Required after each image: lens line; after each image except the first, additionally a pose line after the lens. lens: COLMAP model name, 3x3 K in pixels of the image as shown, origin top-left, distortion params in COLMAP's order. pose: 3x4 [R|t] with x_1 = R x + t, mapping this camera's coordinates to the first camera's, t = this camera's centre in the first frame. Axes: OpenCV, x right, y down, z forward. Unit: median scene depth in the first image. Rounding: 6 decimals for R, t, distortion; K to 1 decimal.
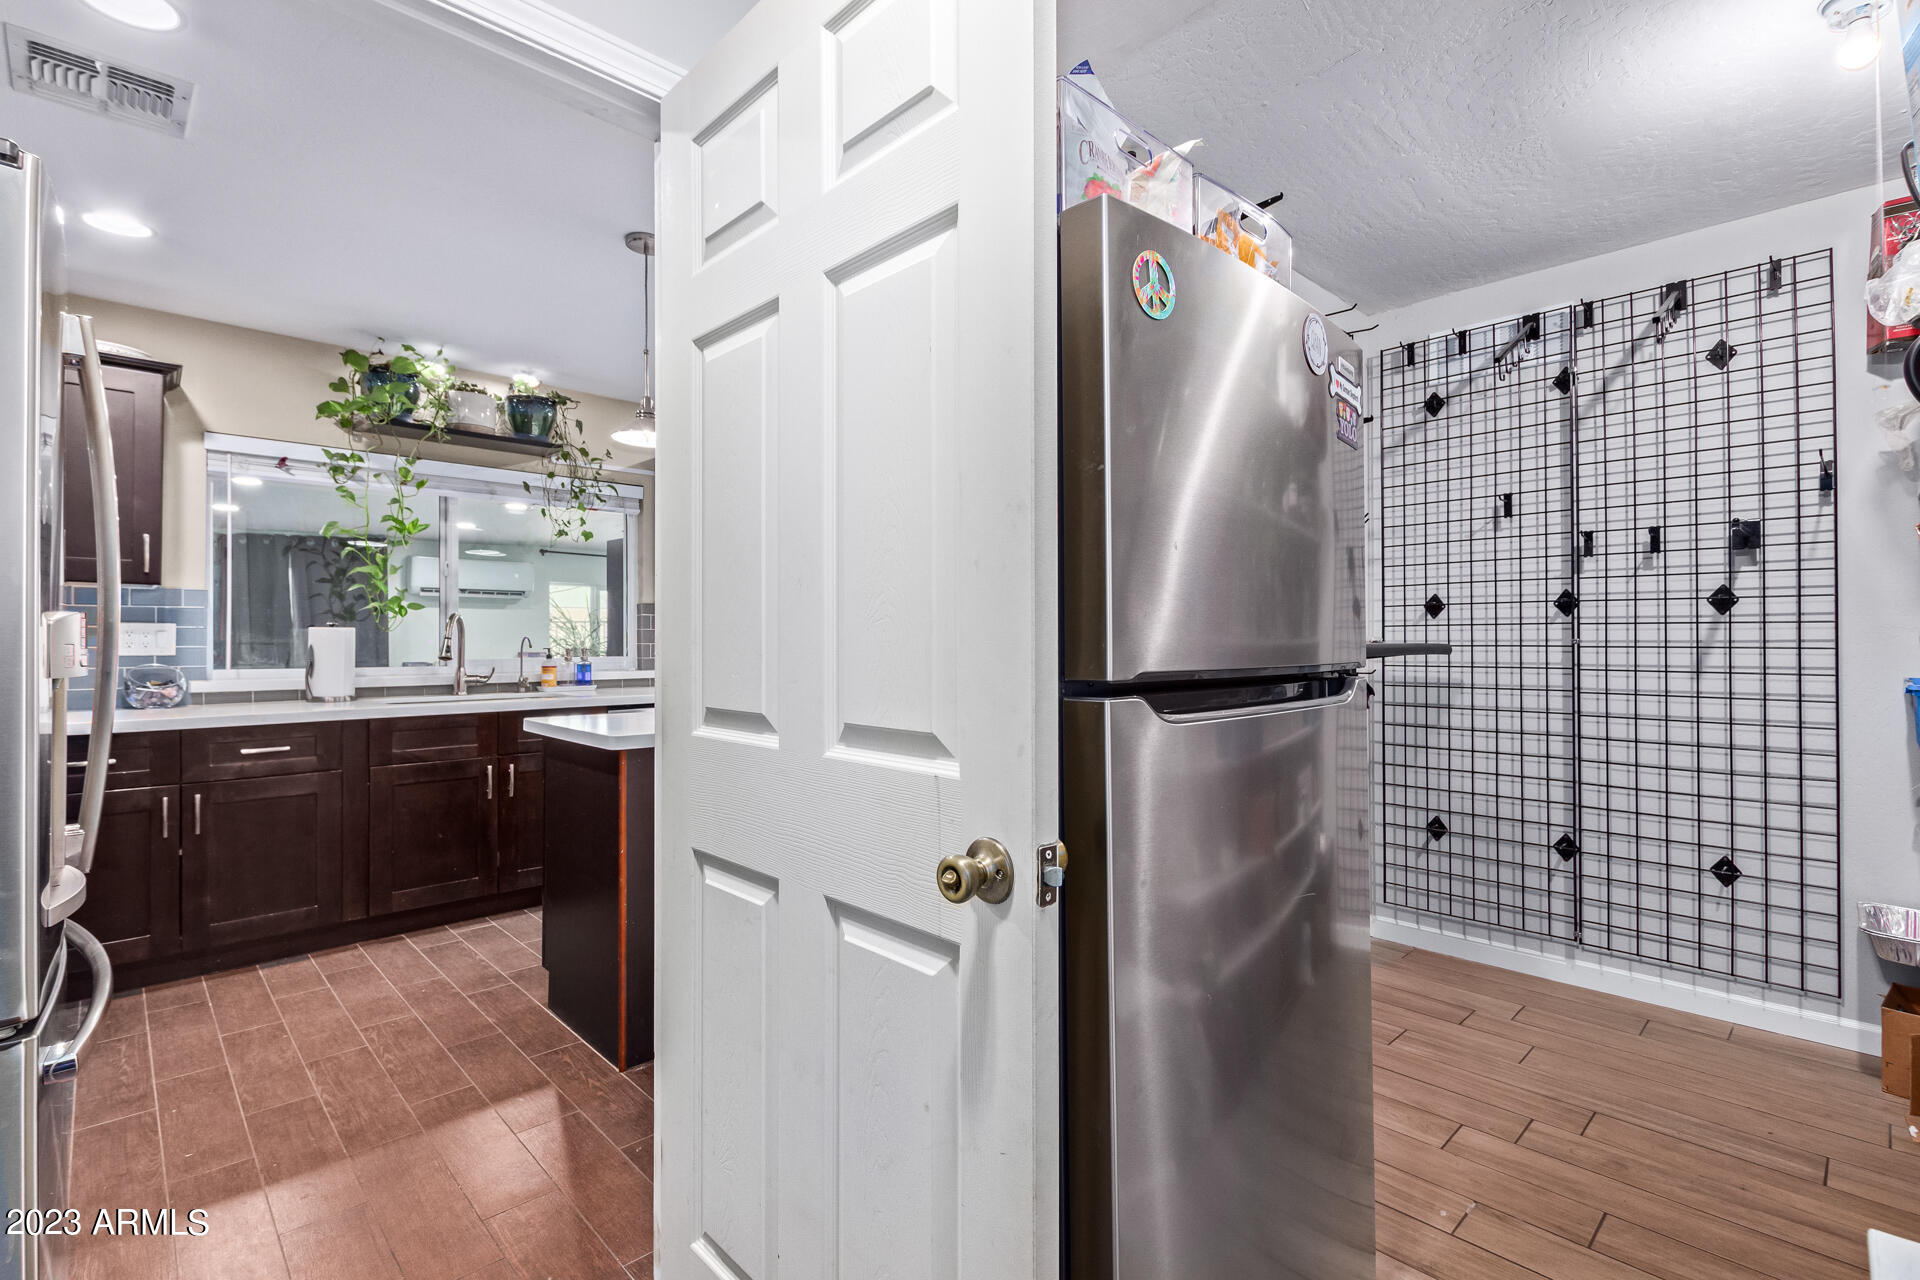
lens RADIAL K [[874.2, 0, 962.1], [0, 874.2, 635.3], [0, 0, 1]] dist [0.012609, -0.007943]
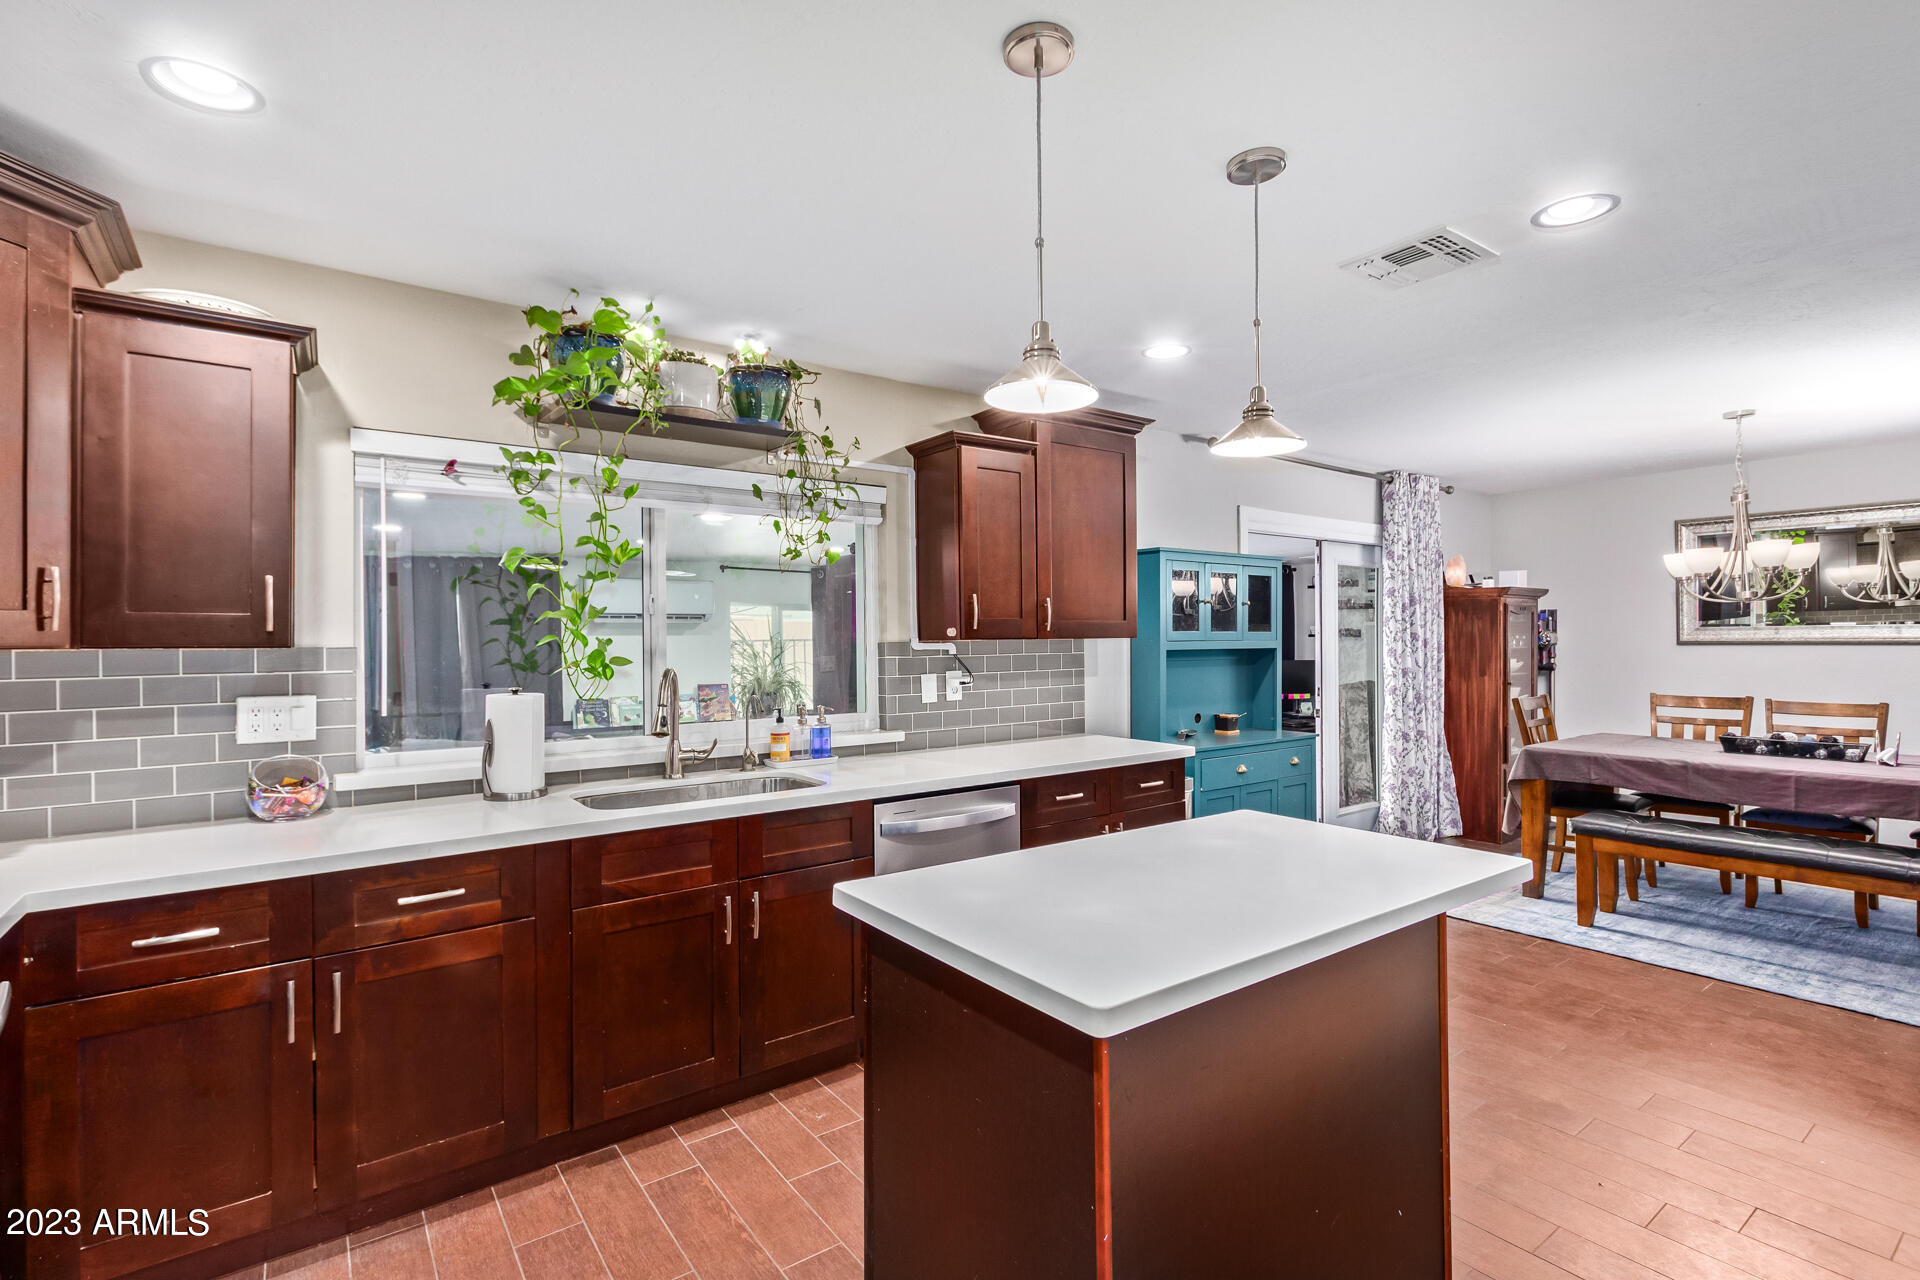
lens RADIAL K [[893.2, 0, 967.2], [0, 893.2, 636.1], [0, 0, 1]] dist [0.010053, -0.000420]
pose [[0.991178, -0.007737, -0.132314, -0.249936], [0.008044, 0.999966, 0.001783, -0.054541], [0.132296, -0.002832, 0.991206, 0.317483]]
